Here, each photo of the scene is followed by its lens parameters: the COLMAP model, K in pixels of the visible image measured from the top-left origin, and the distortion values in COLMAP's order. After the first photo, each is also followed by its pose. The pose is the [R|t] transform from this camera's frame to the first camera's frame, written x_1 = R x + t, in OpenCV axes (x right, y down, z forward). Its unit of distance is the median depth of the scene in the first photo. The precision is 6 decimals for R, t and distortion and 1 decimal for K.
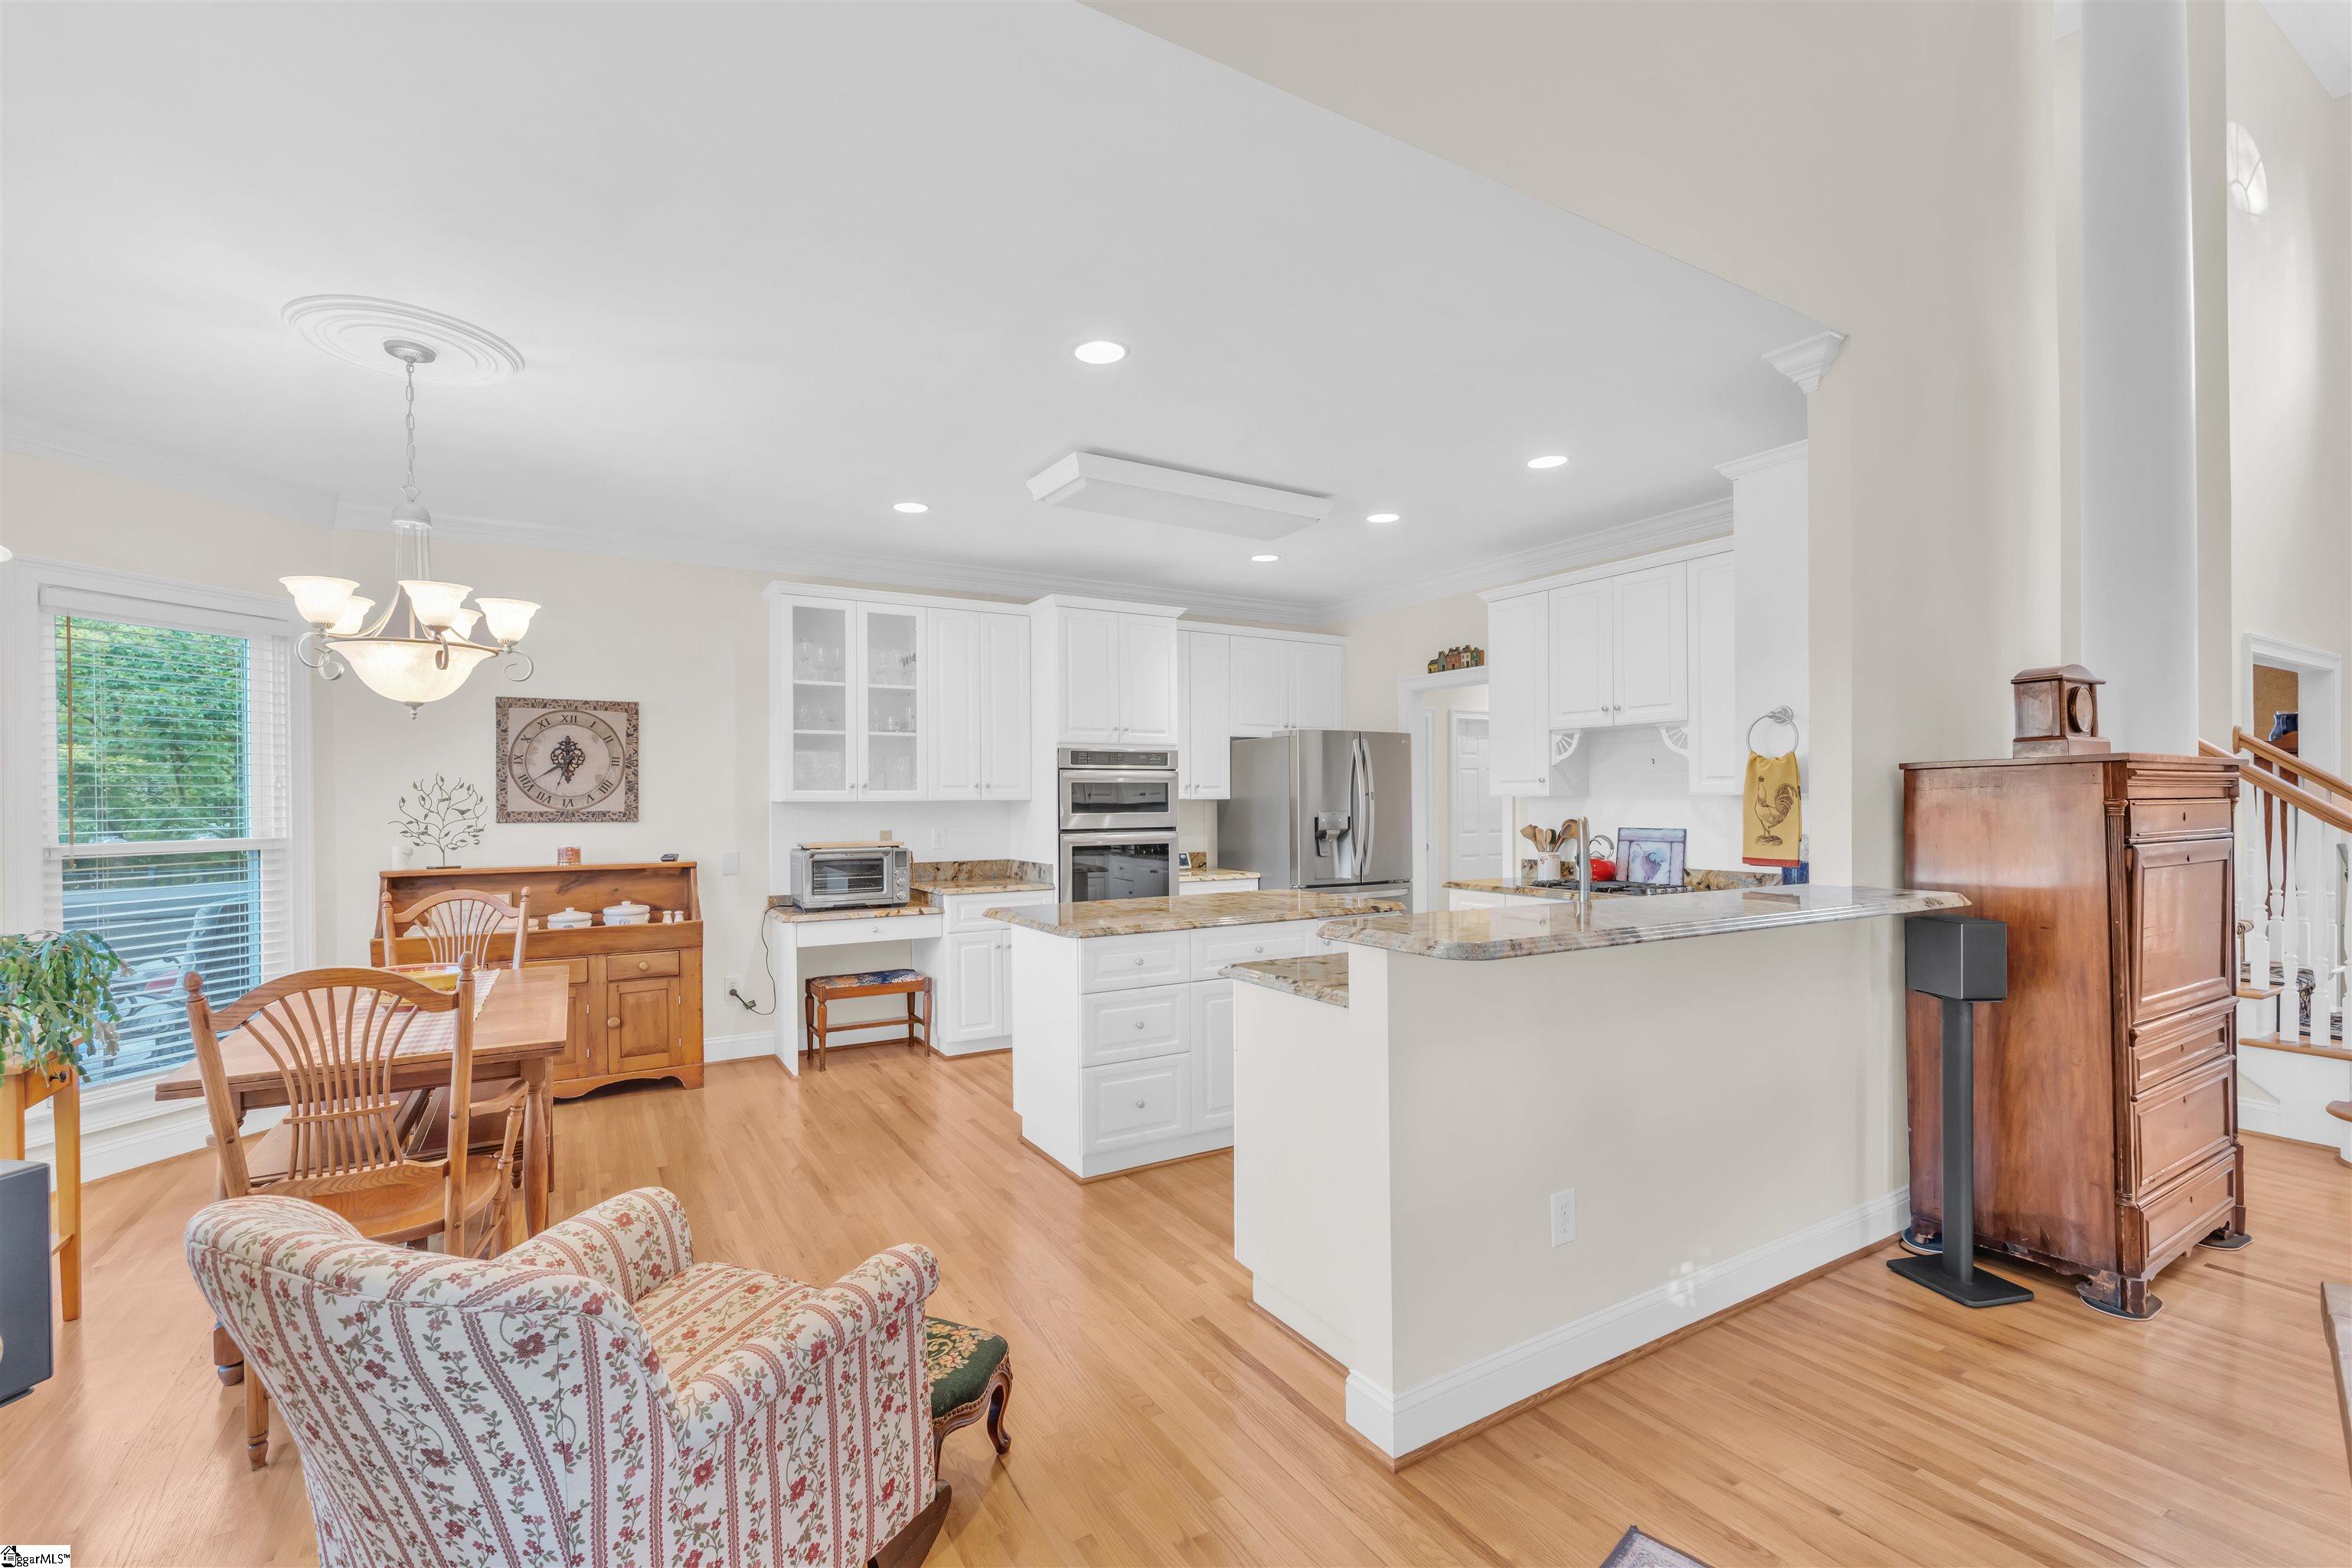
lens RADIAL K [[1030.1, 0, 1199.2], [0, 1030.1, 787.3], [0, 0, 1]] dist [-0.007169, 0.000640]
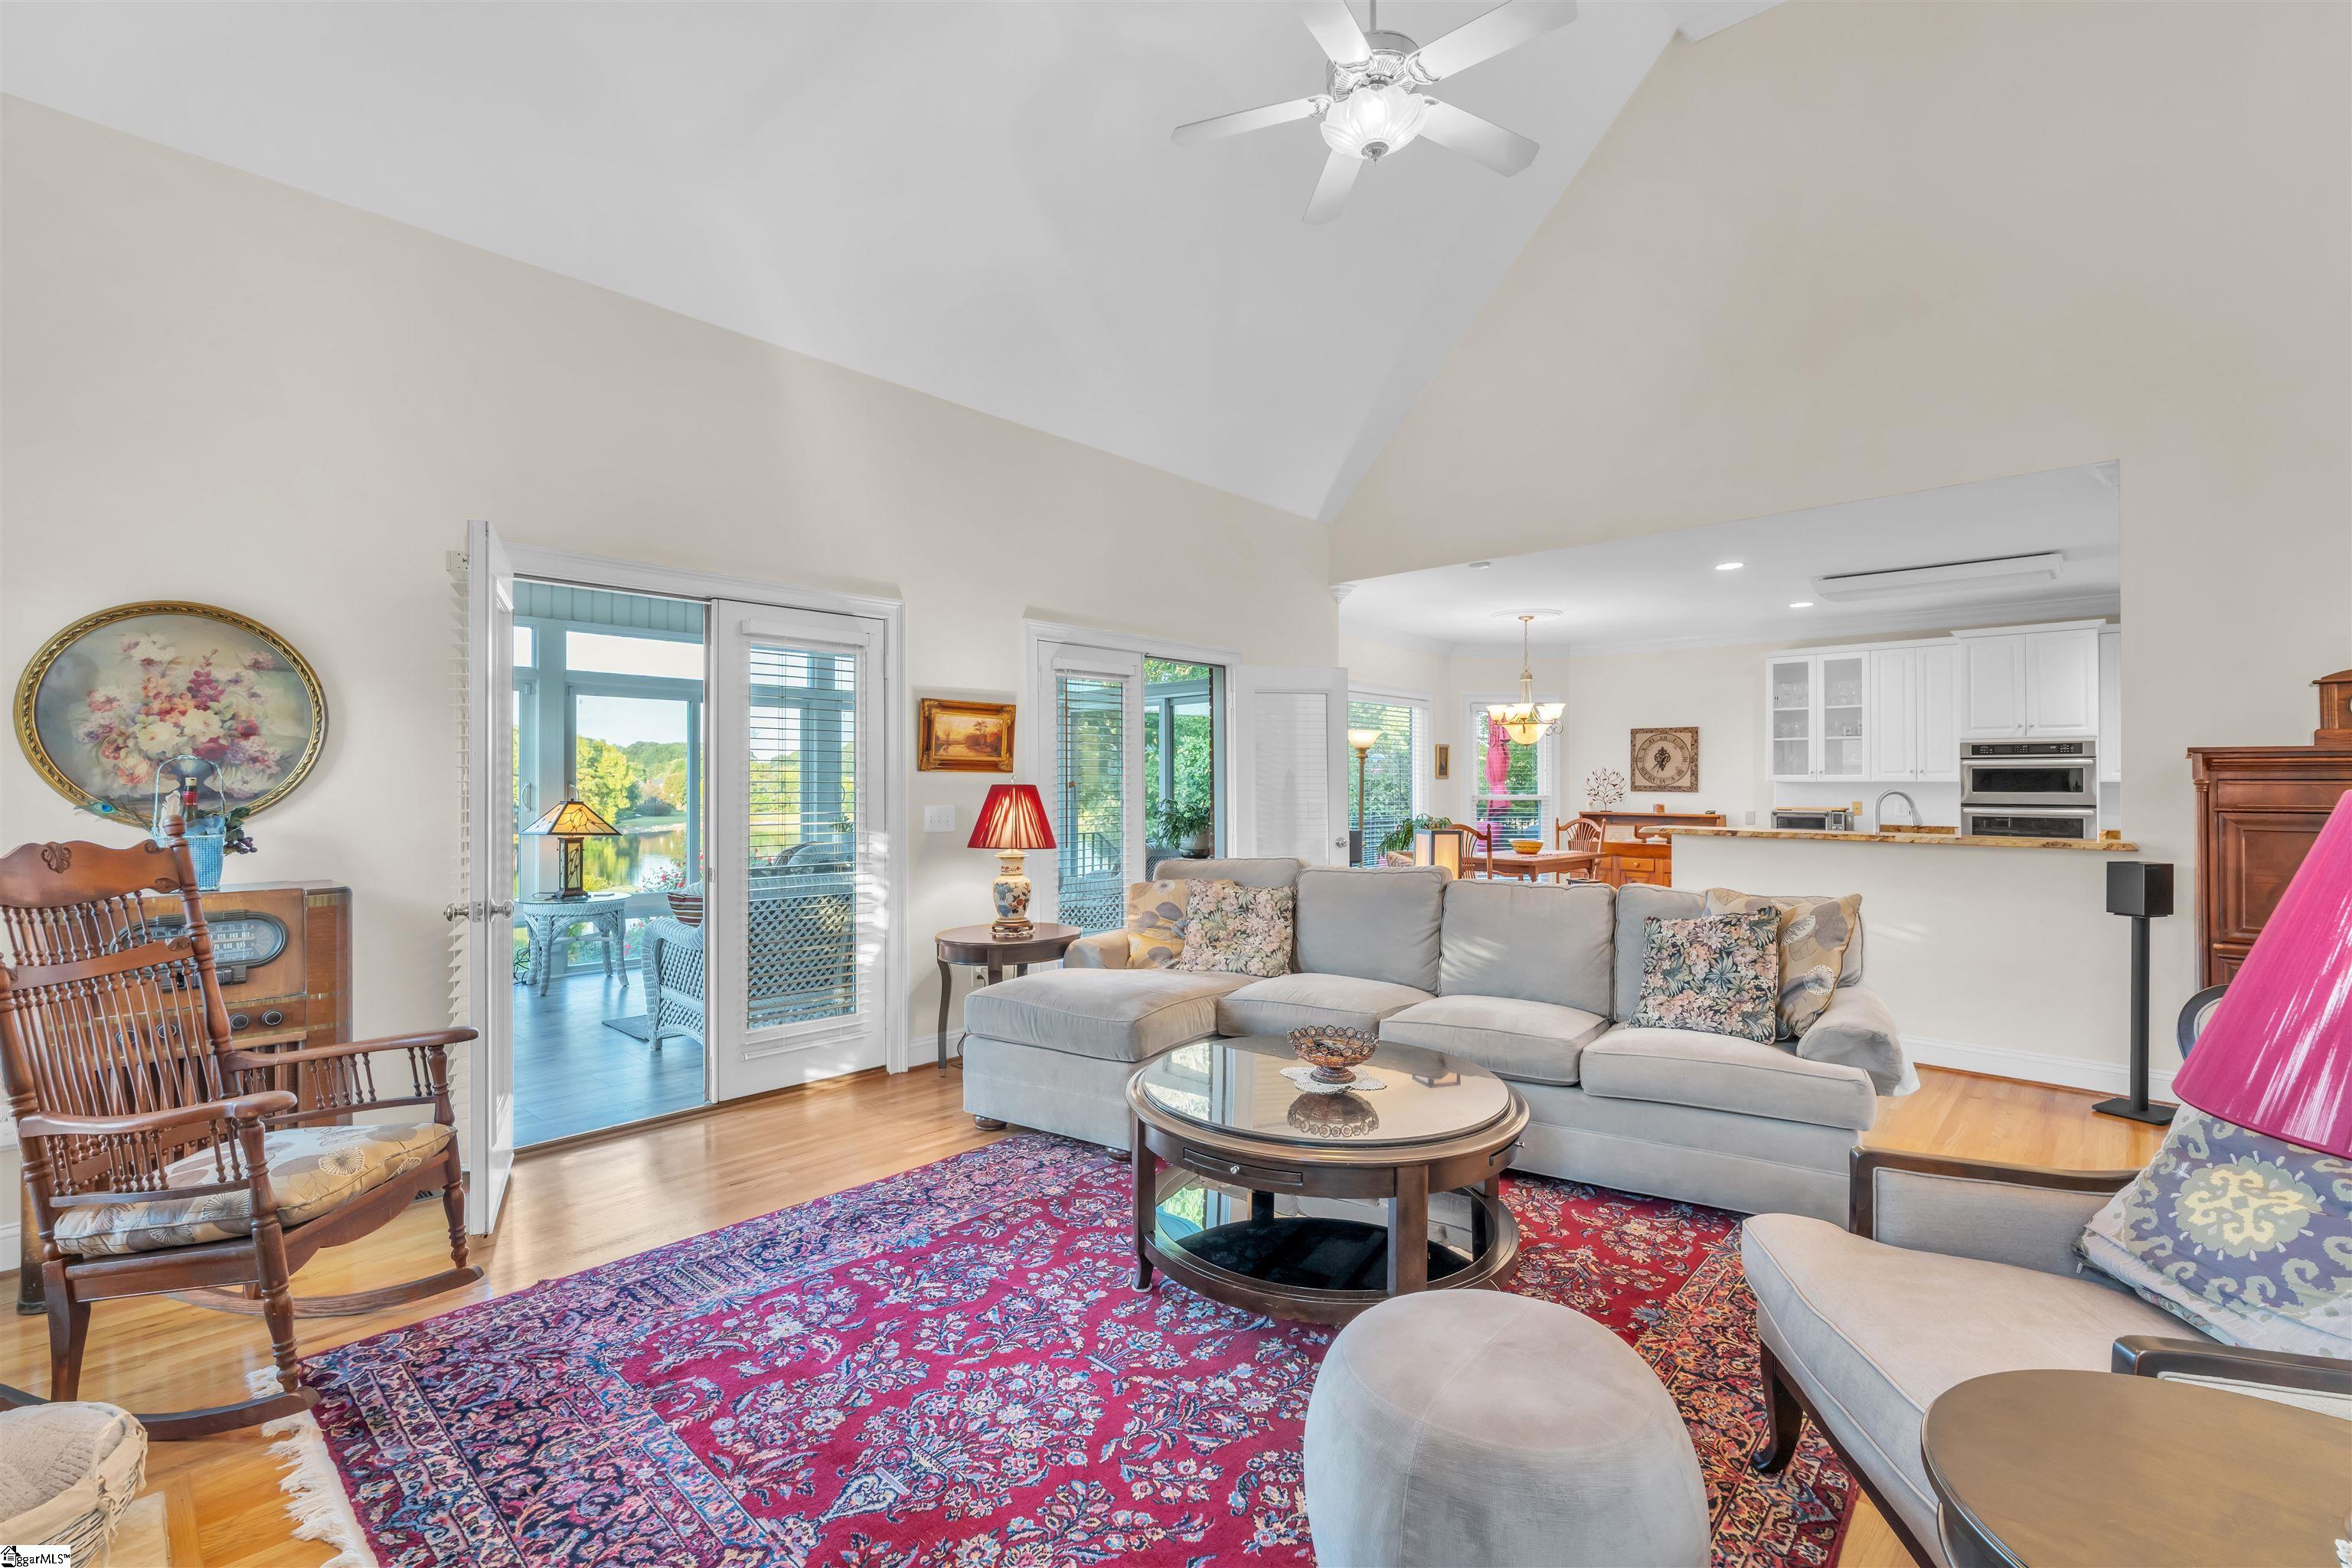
lens RADIAL K [[1030.1, 0, 1160.9], [0, 1030.1, 786.1], [0, 0, 1]] dist [-0.007169, 0.000640]
pose [[0.247632, 0.008166, -0.968820, 1.023408], [0.004856, 0.999941, 0.009669, 0.000453], [0.968842, -0.007099, 0.247577, -0.394553]]
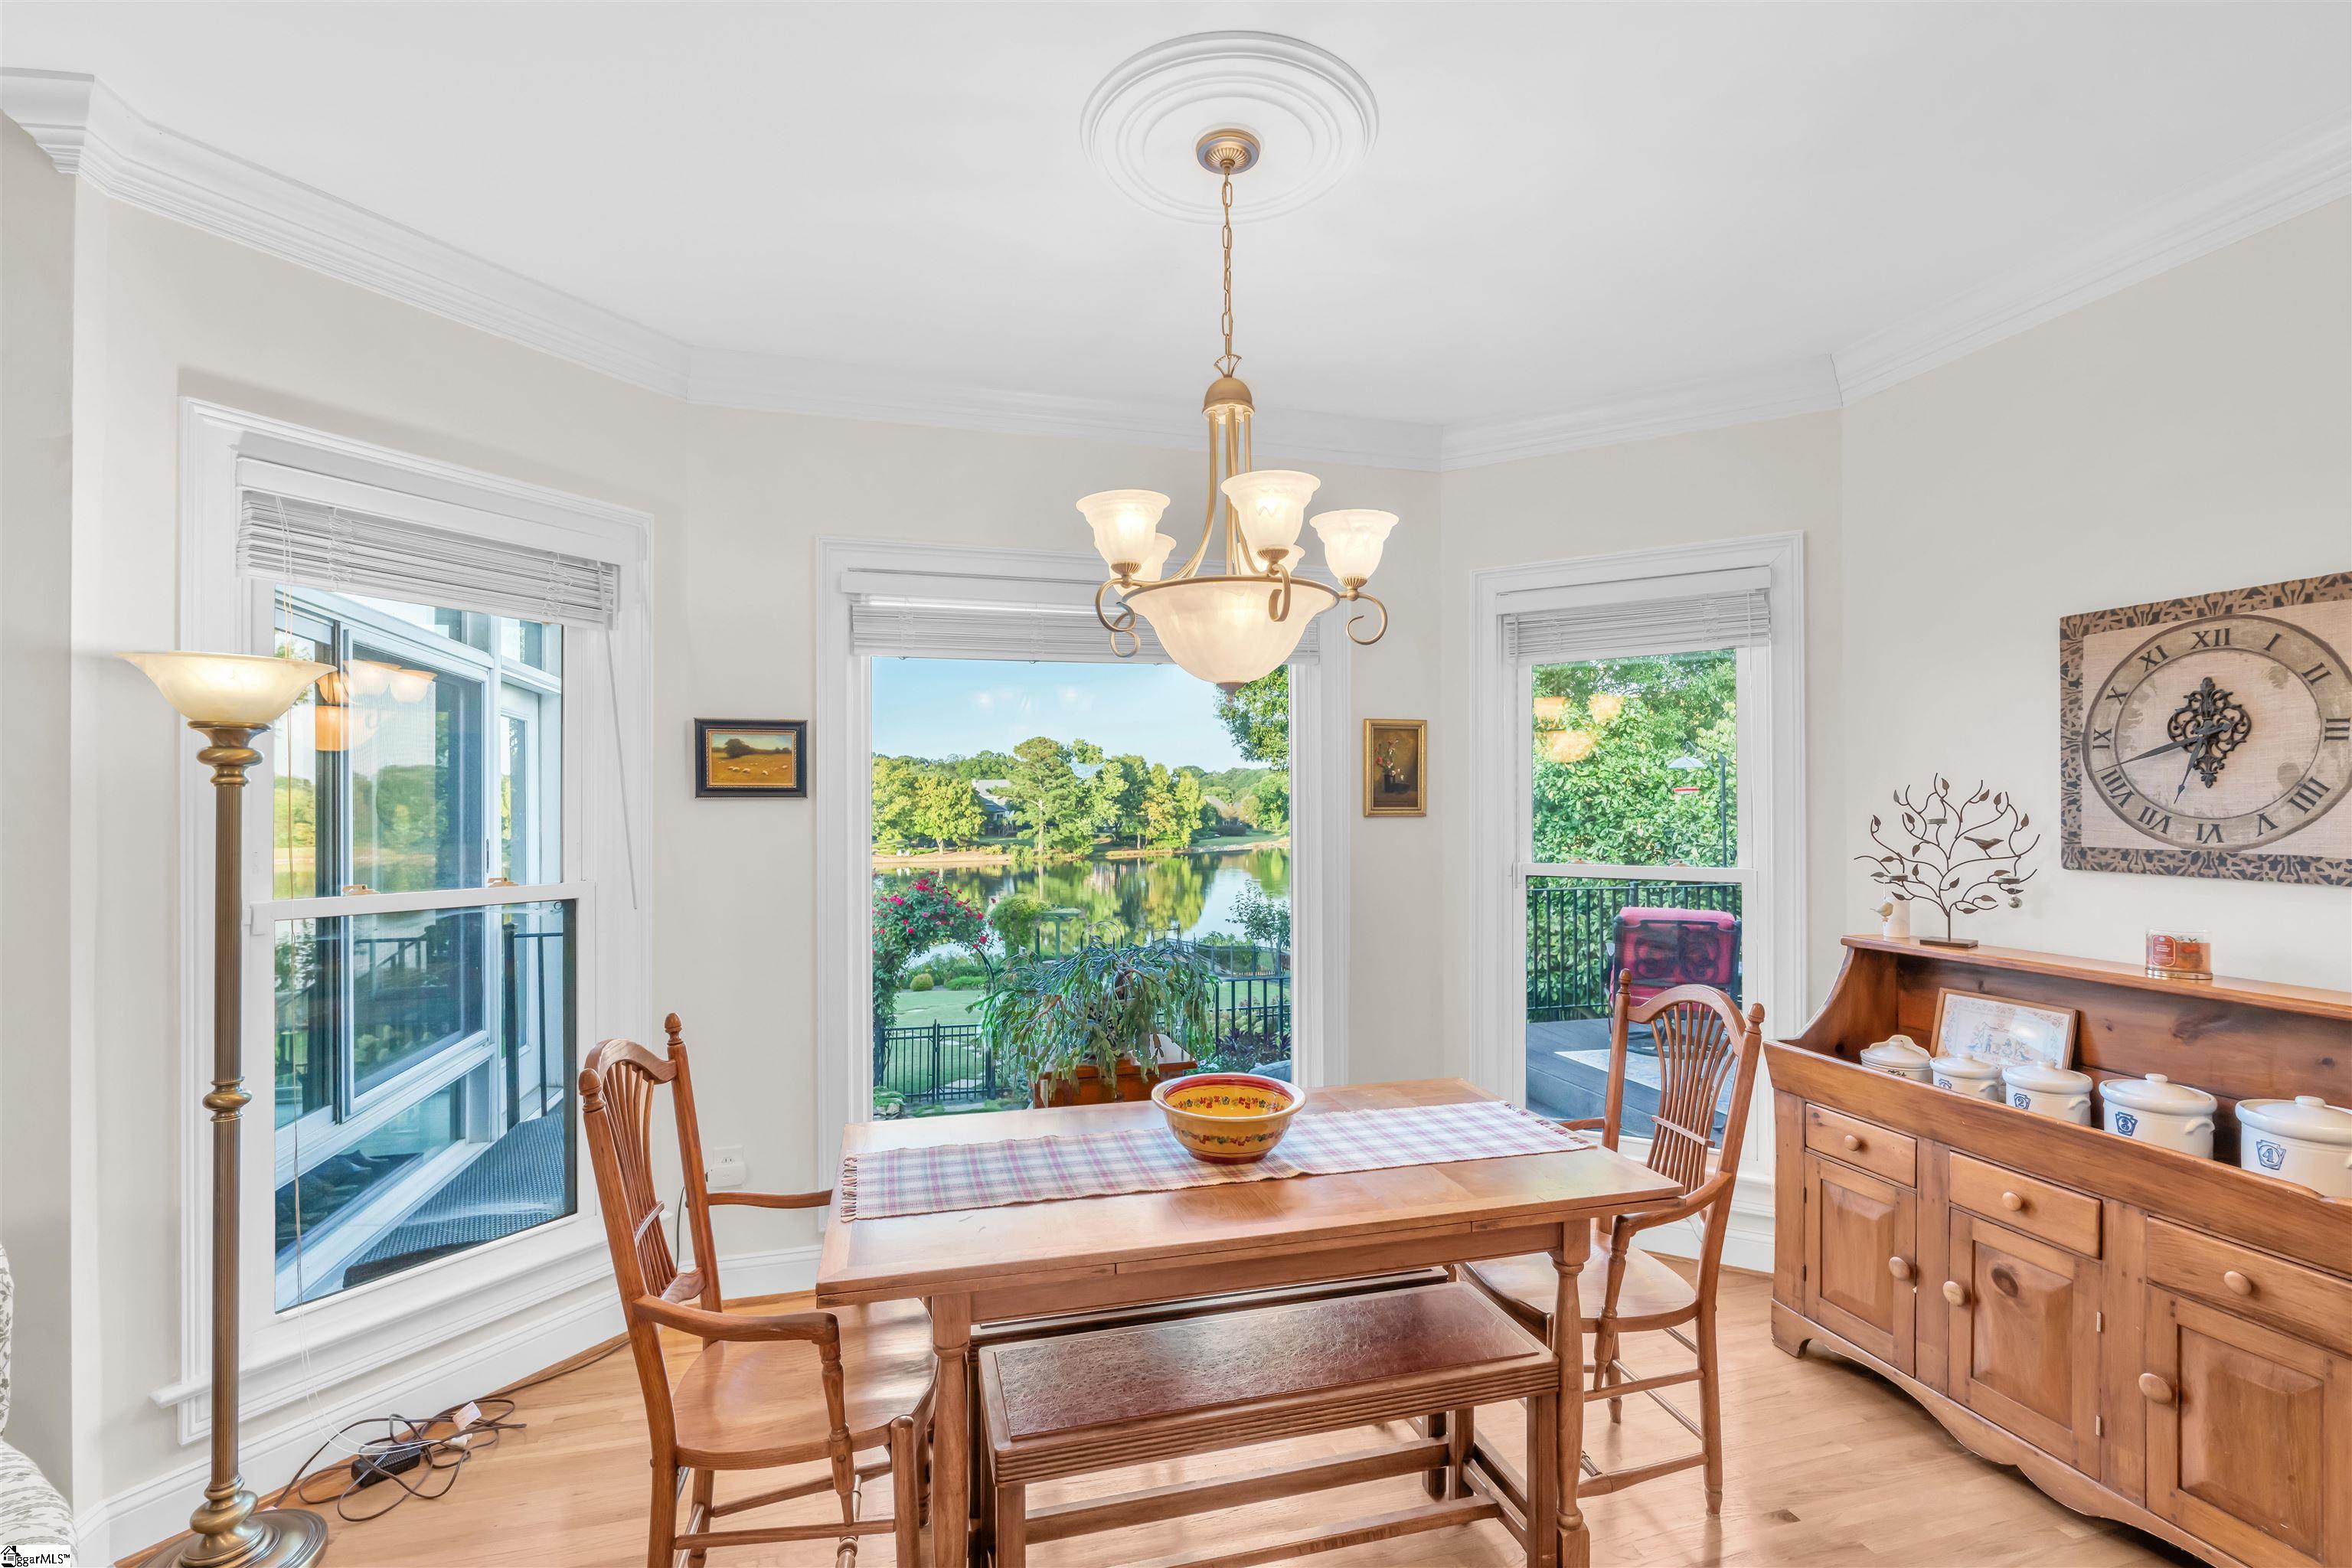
lens RADIAL K [[1030.1, 0, 1178.0], [0, 1030.1, 802.0], [0, 0, 1]] dist [-0.007169, 0.000640]
pose [[-0.282218, 0.004344, -0.959340, -0.076934], [0.016809, 0.999859, -0.000417, -0.004838], [0.959203, -0.016243, -0.282251, 0.698699]]
